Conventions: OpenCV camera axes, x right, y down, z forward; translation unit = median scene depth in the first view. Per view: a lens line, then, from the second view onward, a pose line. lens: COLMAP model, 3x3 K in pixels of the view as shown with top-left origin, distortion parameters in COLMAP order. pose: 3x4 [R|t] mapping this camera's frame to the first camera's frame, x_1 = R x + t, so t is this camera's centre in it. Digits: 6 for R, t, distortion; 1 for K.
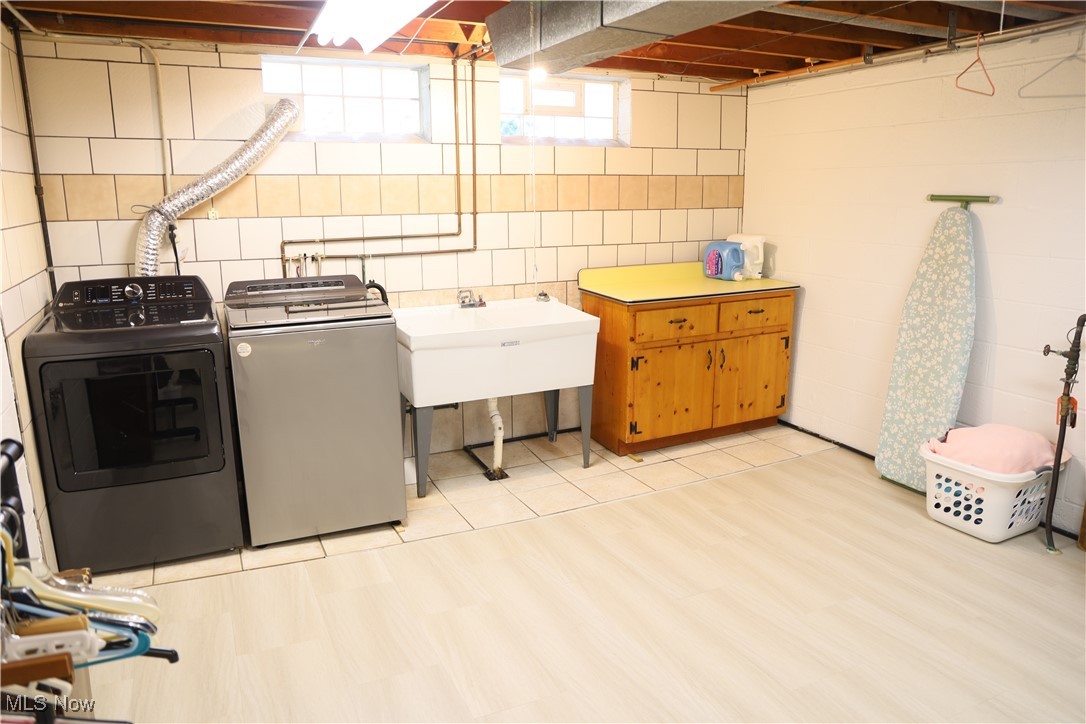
lens RADIAL K [[747.7, 0, 545.7], [0, 747.7, 365.6], [0, 0, 1]] dist [-0.089131, 0.065167]
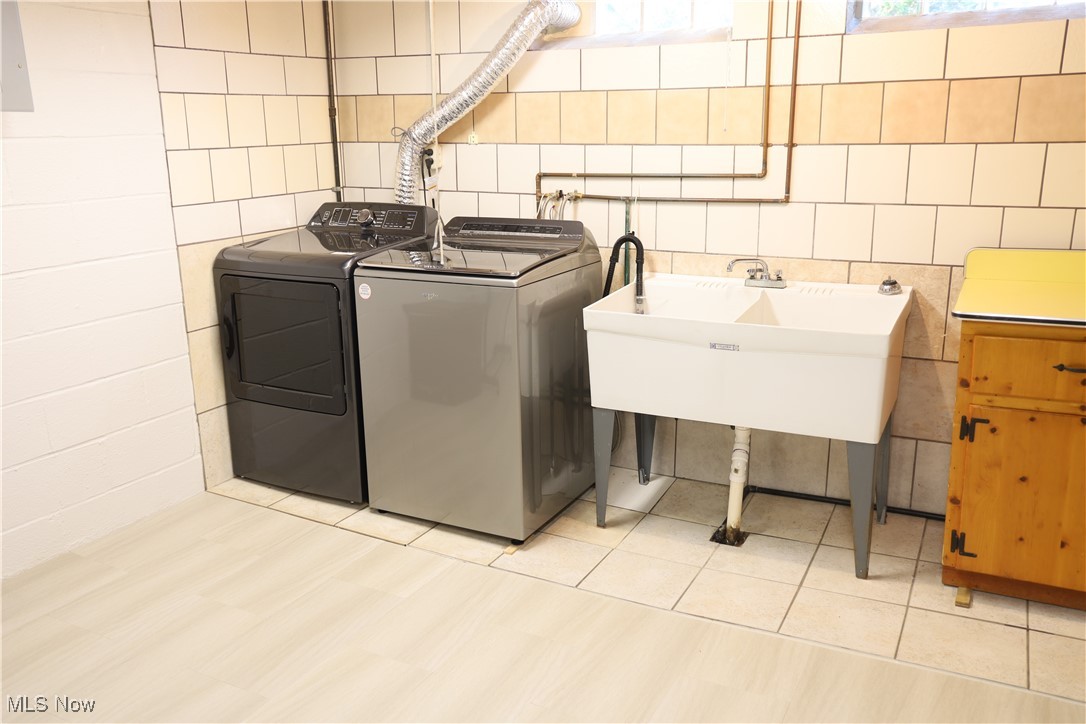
lens RADIAL K [[934.0, 0, 542.1], [0, 934.0, 364.1], [0, 0, 1]] dist [-0.005745, 0.023867]
pose [[0.605686, 0.198392, -0.770574, 0.468093], [-0.169990, 0.978324, 0.118264, -0.080104], [0.777334, 0.059359, 0.626282, 0.344317]]
